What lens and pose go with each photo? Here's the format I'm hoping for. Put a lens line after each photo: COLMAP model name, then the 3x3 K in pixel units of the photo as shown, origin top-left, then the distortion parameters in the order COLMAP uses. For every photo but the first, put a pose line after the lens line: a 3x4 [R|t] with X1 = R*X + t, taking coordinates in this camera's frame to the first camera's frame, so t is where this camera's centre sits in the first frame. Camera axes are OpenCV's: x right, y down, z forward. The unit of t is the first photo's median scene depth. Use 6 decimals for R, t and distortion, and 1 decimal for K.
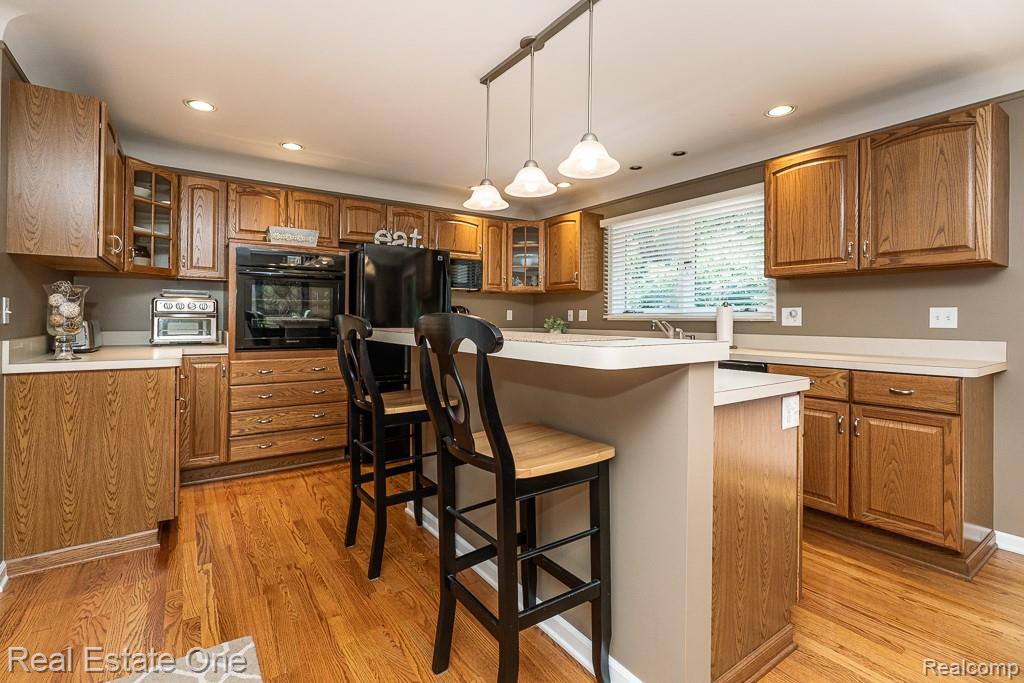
lens RADIAL K [[472.0, 0, 510.1], [0, 472.0, 314.1], [0, 0, 1]] dist [-0.002062, 0.000009]
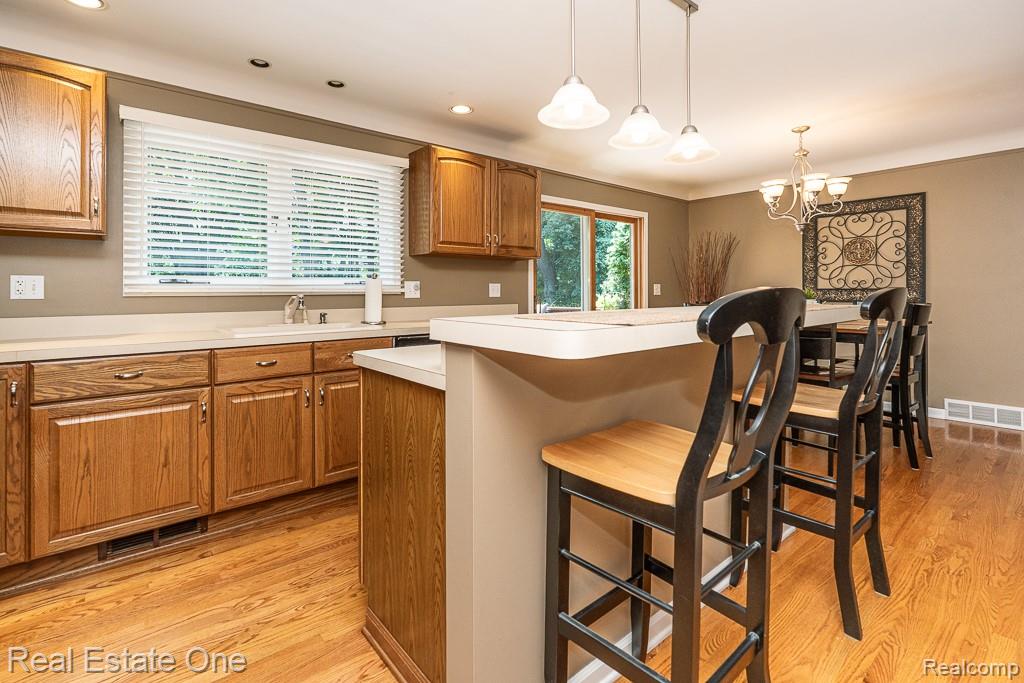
lens RADIAL K [[472.0, 0, 504.2], [0, 472.0, 290.9], [0, 0, 1]] dist [-0.002062, 0.000009]
pose [[-0.083273, -0.007699, 0.996497, -0.490291], [-0.005878, 0.999957, 0.007235, -0.000241], [-0.996509, -0.005255, -0.083315, 0.839631]]
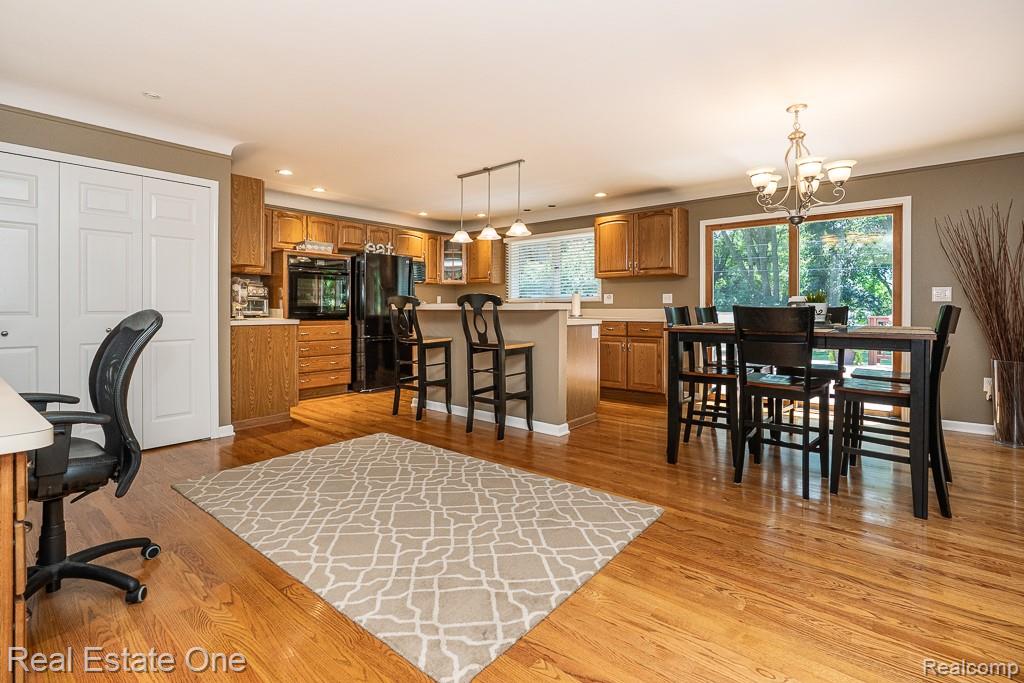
lens RADIAL K [[472.0, 0, 510.8], [0, 472.0, 309.6], [0, 0, 1]] dist [-0.002062, 0.000009]
pose [[0.963868, -0.005530, 0.266322, -0.276350], [0.002307, 0.999920, 0.012414, 0.023317], [-0.266370, -0.011351, 0.963804, -0.696975]]
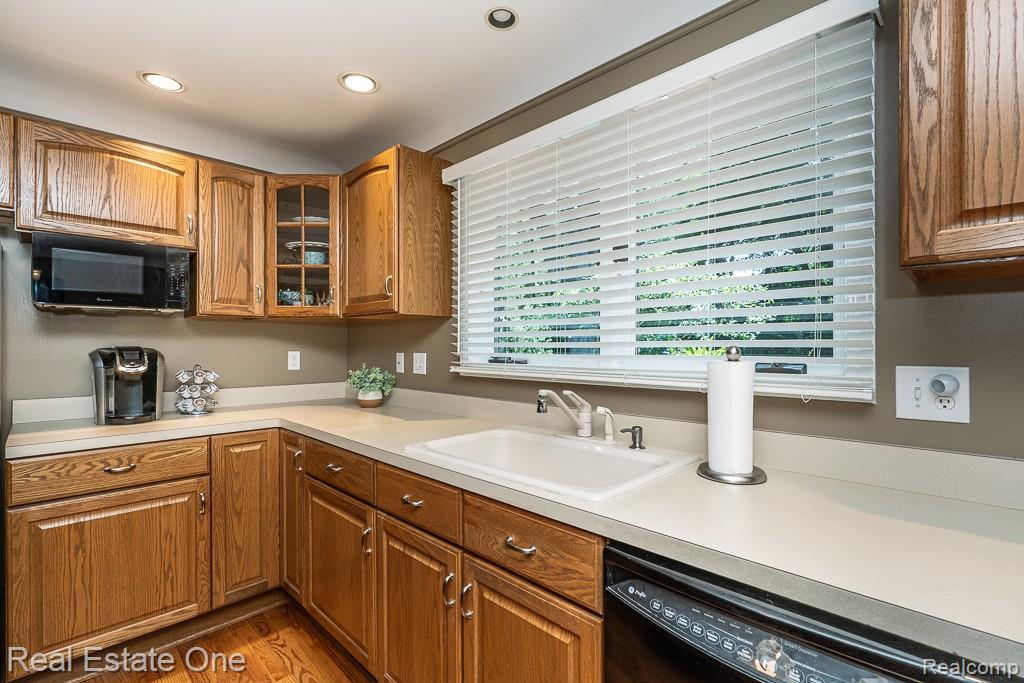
lens RADIAL K [[472.0, 0, 509.7], [0, 472.0, 343.4], [0, 0, 1]] dist [-0.002062, 0.000009]
pose [[0.984590, -0.002991, 0.174855, 0.234383], [0.002203, 0.999987, 0.004695, -0.031075], [-0.174867, -0.004237, 0.984583, 0.692380]]
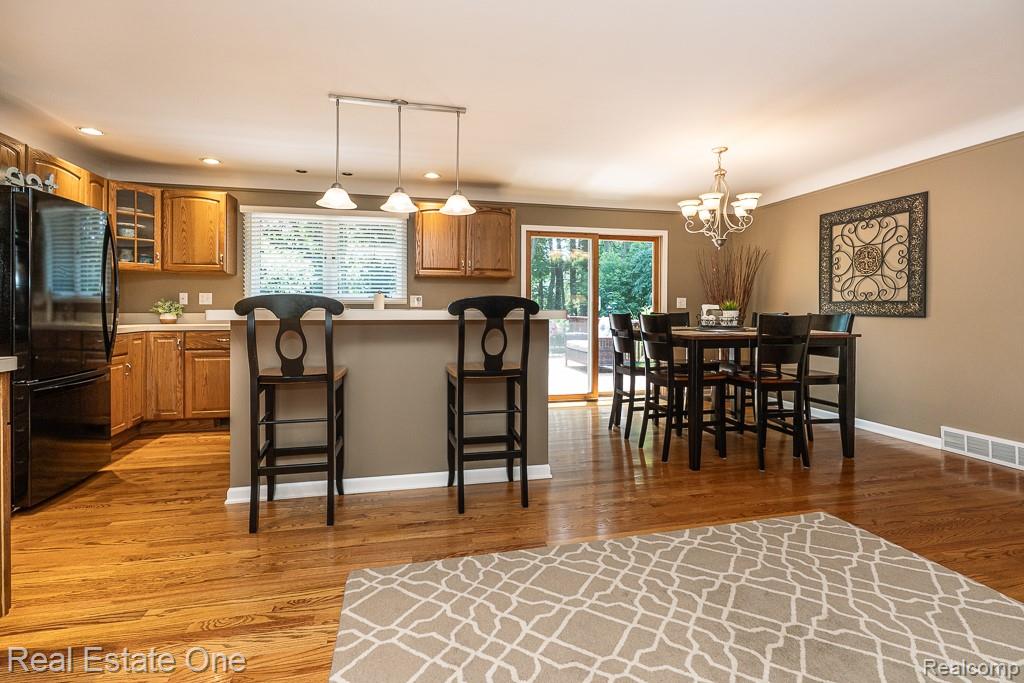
lens RADIAL K [[472.0, 0, 512.1], [0, 472.0, 312.8], [0, 0, 1]] dist [-0.002062, 0.000009]
pose [[0.371176, -0.013258, 0.928468, -0.725546], [-0.008491, 0.999808, 0.017671, 0.013117], [-0.928524, -0.014442, 0.370992, 0.105576]]
